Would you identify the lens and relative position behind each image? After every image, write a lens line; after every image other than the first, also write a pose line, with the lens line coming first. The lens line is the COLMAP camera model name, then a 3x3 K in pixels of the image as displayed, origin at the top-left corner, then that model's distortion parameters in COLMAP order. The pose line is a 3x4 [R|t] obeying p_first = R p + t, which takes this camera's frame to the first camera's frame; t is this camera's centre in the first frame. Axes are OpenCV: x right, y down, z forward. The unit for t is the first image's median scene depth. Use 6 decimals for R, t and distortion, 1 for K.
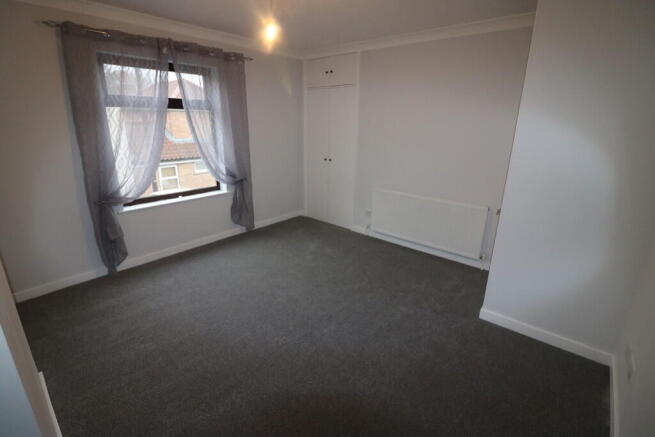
lens RADIAL K [[306.3, 0, 325.6], [0, 306.3, 212.0], [0, 0, 1]] dist [0.003595, -0.013470]
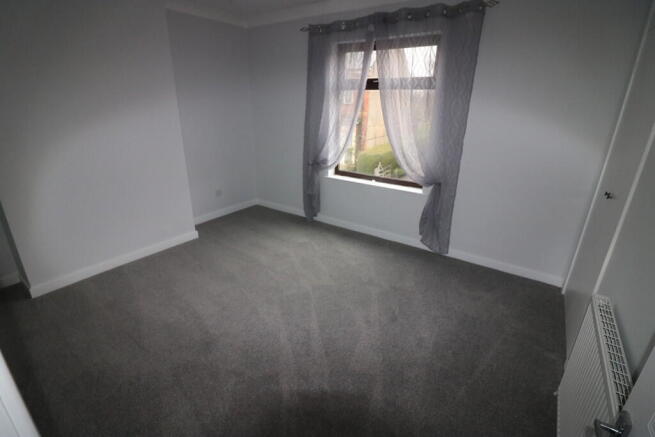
lens RADIAL K [[306.3, 0, 325.6], [0, 306.3, 212.0], [0, 0, 1]] dist [0.003595, -0.013470]
pose [[0.096567, 0.336682, -0.936654, 0.522017], [-0.295702, 0.908267, 0.295992, -0.227814], [0.950387, 0.248387, 0.187266, 0.769967]]
